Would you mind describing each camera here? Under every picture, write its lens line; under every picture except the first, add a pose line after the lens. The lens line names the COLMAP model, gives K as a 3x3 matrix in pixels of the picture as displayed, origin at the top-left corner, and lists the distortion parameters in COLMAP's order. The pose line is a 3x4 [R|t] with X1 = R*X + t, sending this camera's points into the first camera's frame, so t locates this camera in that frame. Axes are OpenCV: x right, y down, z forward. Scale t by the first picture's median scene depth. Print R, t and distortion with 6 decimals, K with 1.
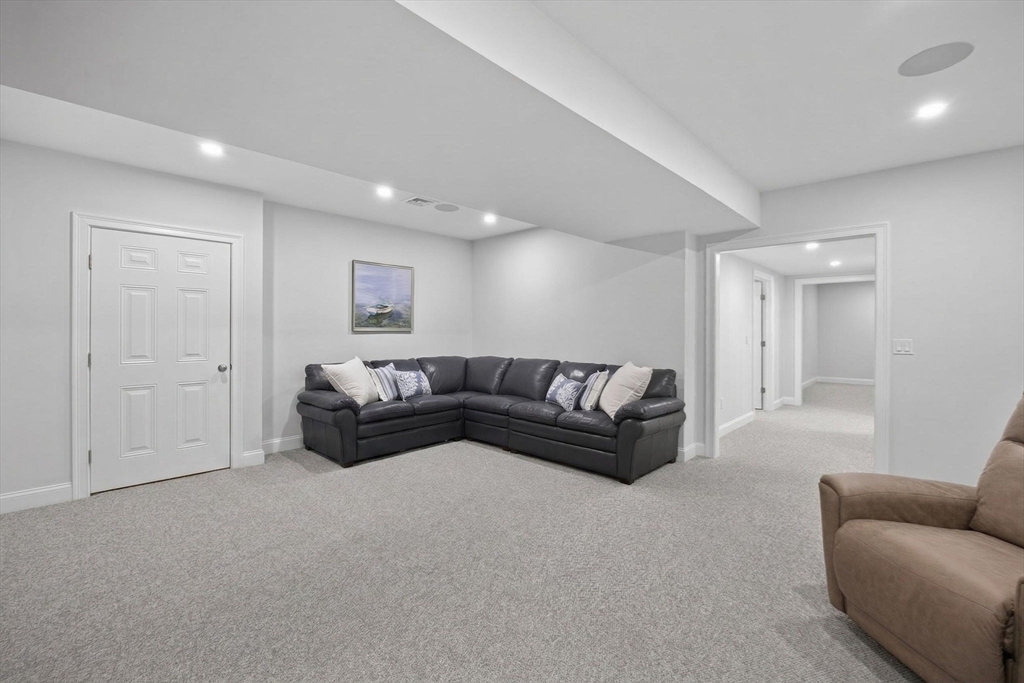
lens RADIAL K [[441.3, 0, 513.3], [0, 441.3, 328.9], [0, 0, 1]] dist [-0.001067, 0.000014]
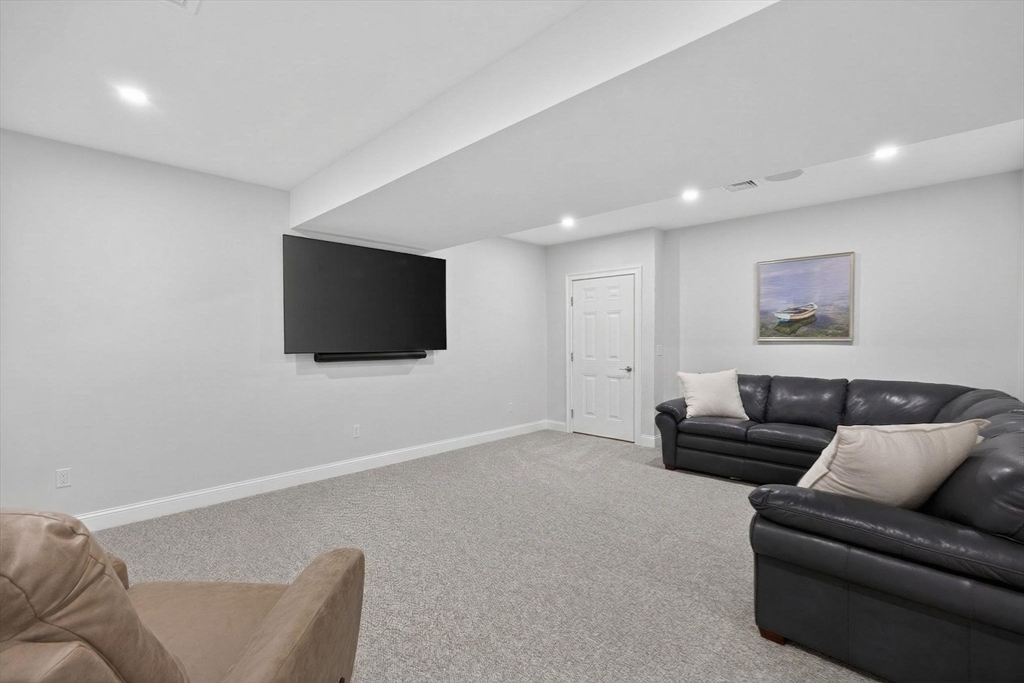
lens RADIAL K [[411.7, 0, 512.0], [0, 411.7, 341.5], [0, 0, 1]] dist [-0.008601, 0.000465]
pose [[0.056027, 0.002827, -0.998425, 0.447181], [0.000510, 0.999996, 0.002860, 0.003308], [0.998429, -0.000670, 0.056025, 0.445892]]
